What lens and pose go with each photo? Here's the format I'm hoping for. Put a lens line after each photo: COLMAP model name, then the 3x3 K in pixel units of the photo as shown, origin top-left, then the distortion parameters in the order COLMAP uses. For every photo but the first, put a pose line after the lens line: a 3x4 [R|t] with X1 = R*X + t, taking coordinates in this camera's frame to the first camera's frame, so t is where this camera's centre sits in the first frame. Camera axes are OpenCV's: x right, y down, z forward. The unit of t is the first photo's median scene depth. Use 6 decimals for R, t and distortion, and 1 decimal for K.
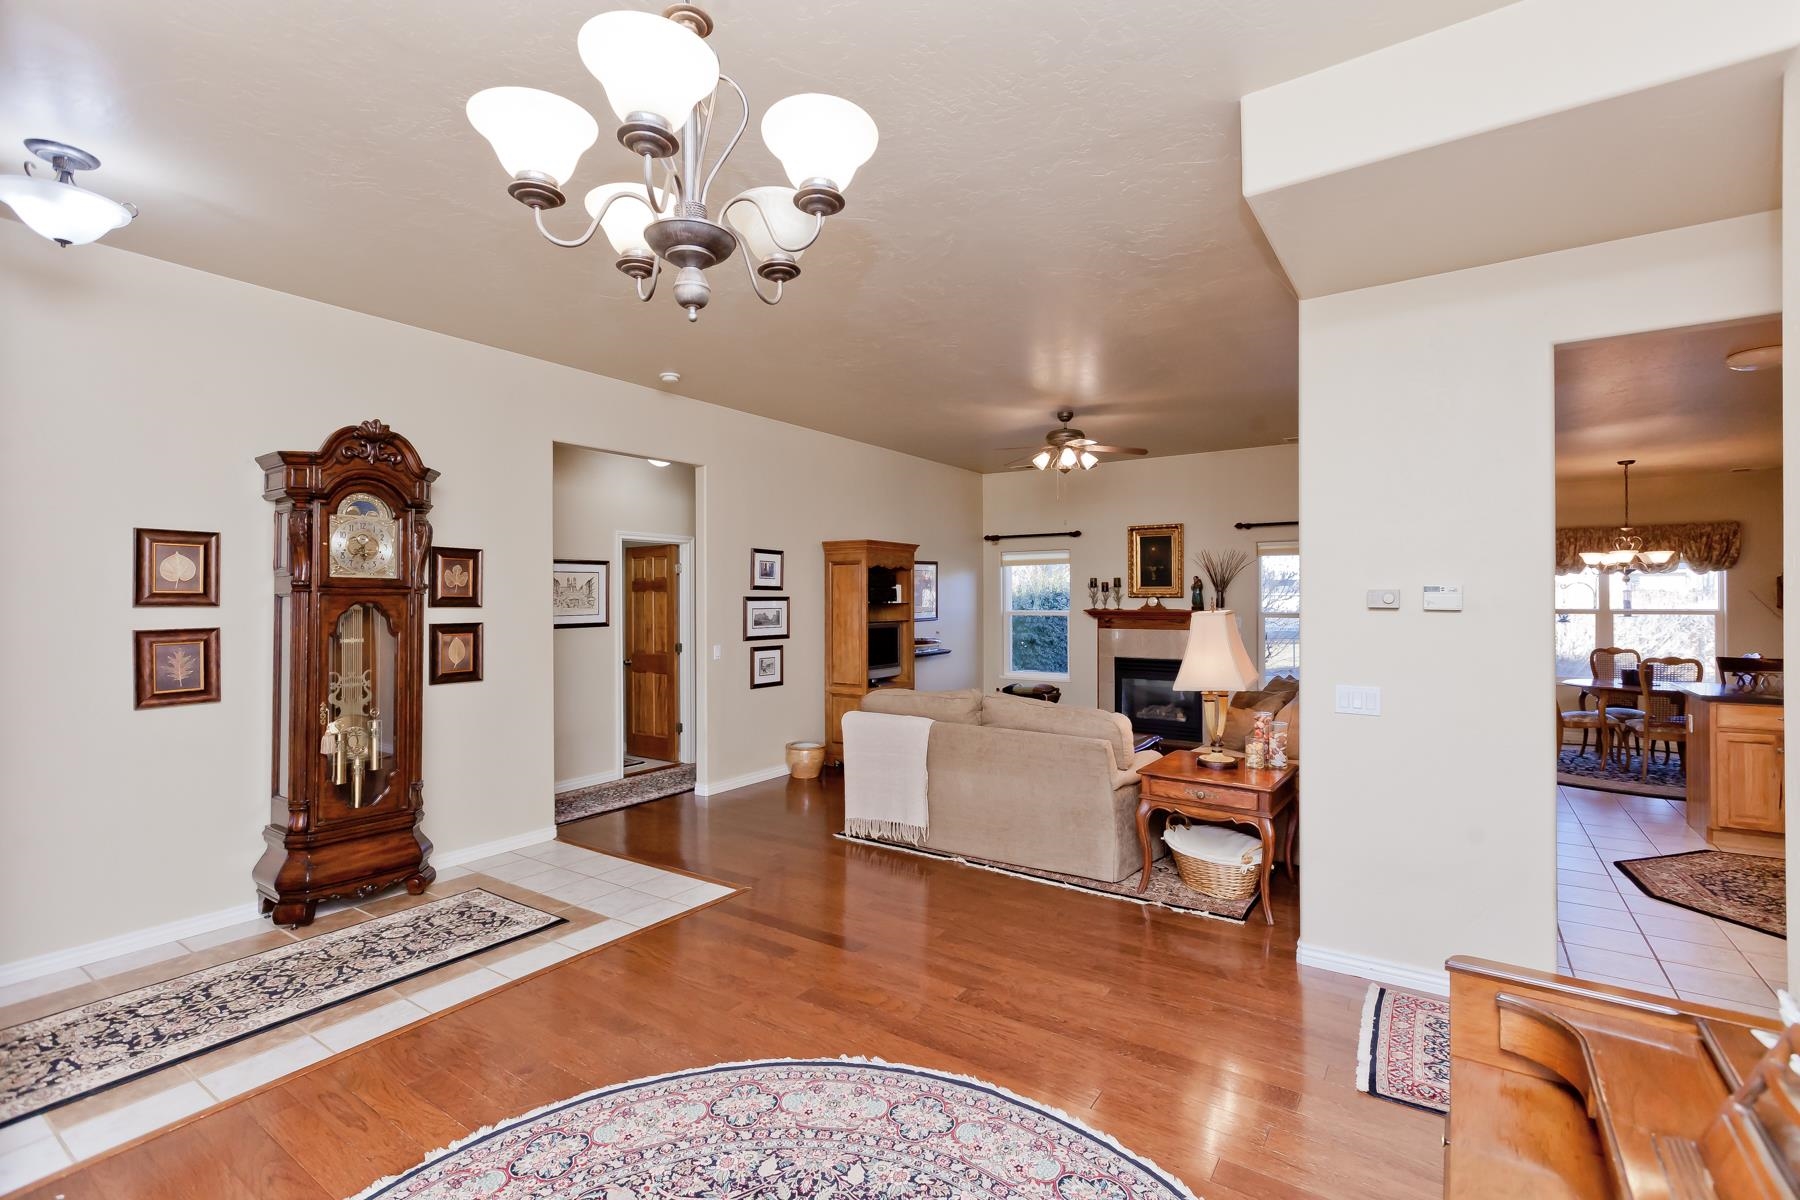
lens RADIAL K [[812.7, 0, 899.2], [0, 812.7, 595.0], [0, 0, 1]] dist [0.006832, -0.001336]
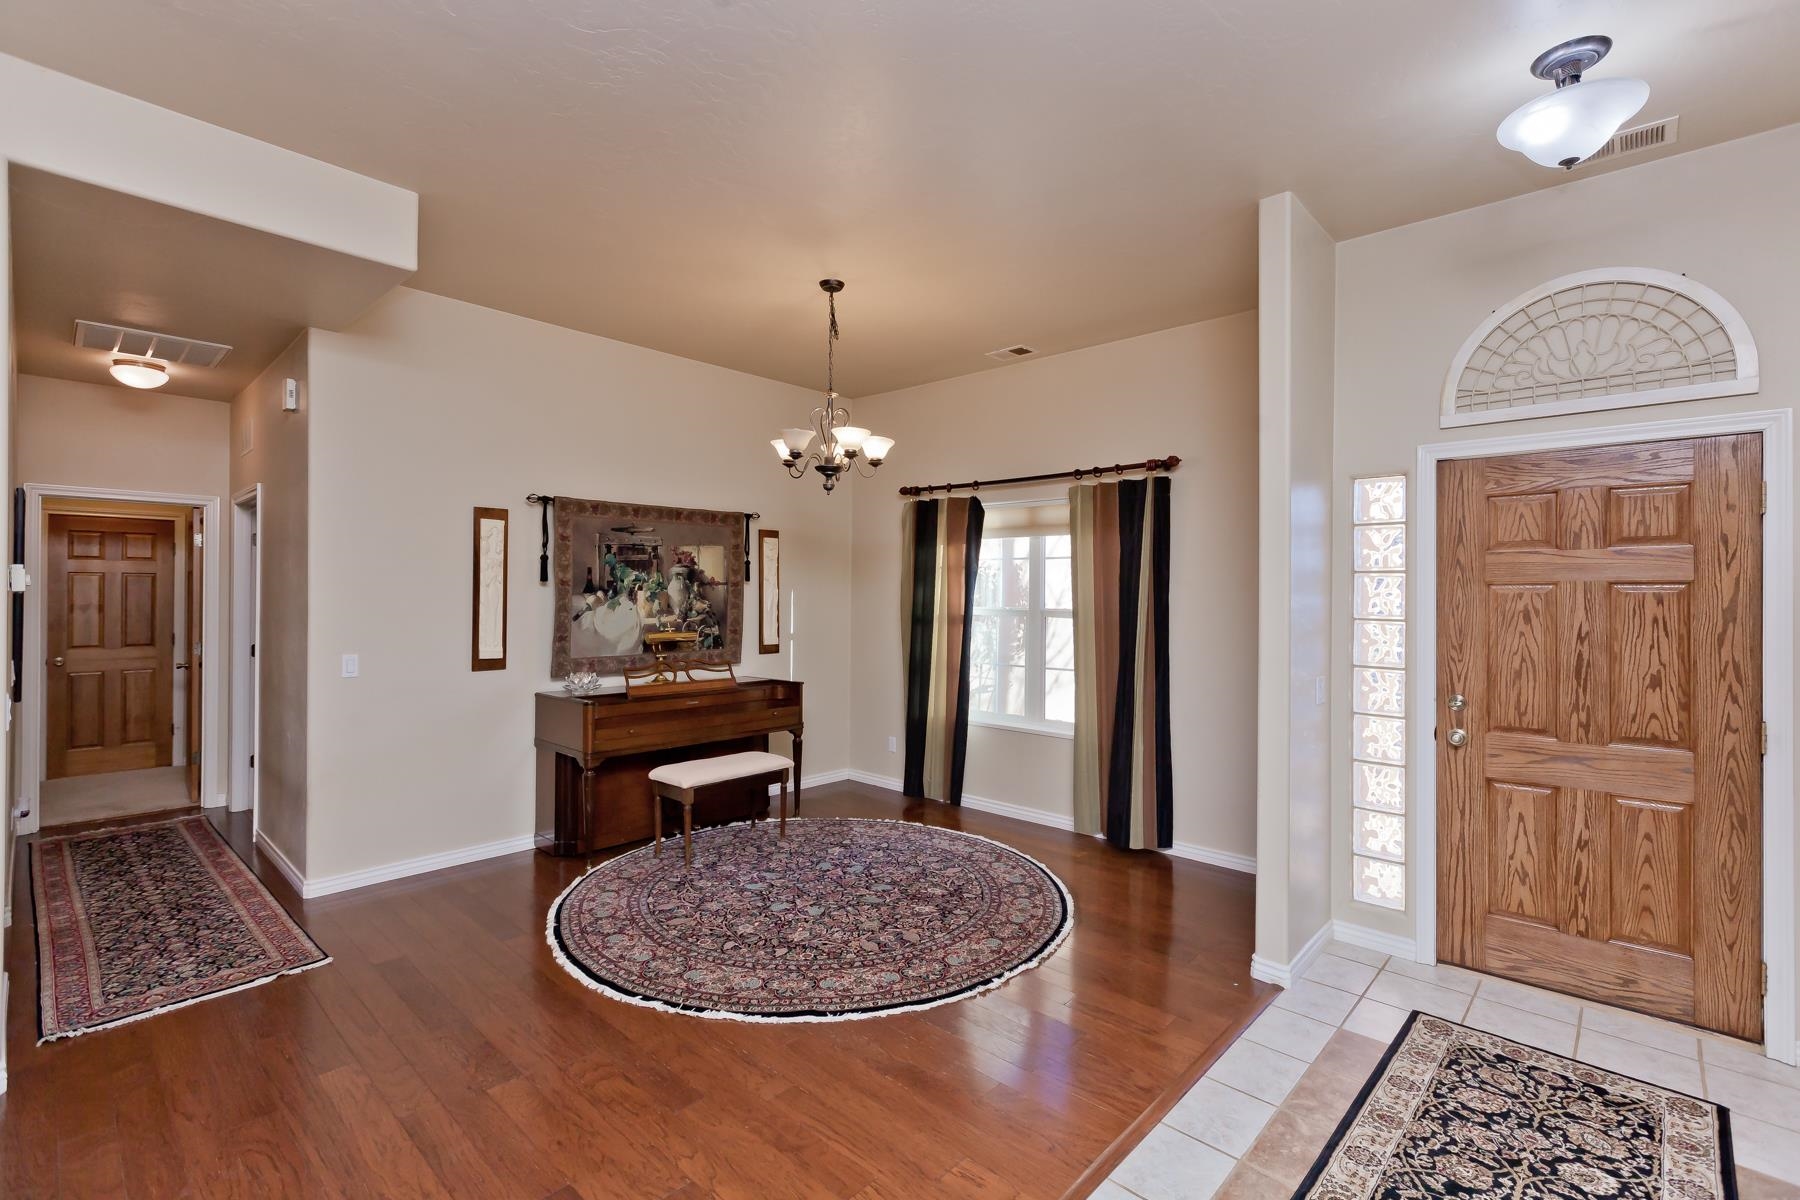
lens RADIAL K [[812.7, 0, 902.4], [0, 812.7, 596.5], [0, 0, 1]] dist [0.006832, -0.001336]
pose [[-0.990016, -0.004084, 0.140892, -0.443223], [-0.004983, 0.999969, -0.006030, 0.021075], [-0.140863, -0.006672, -0.990007, 1.836207]]
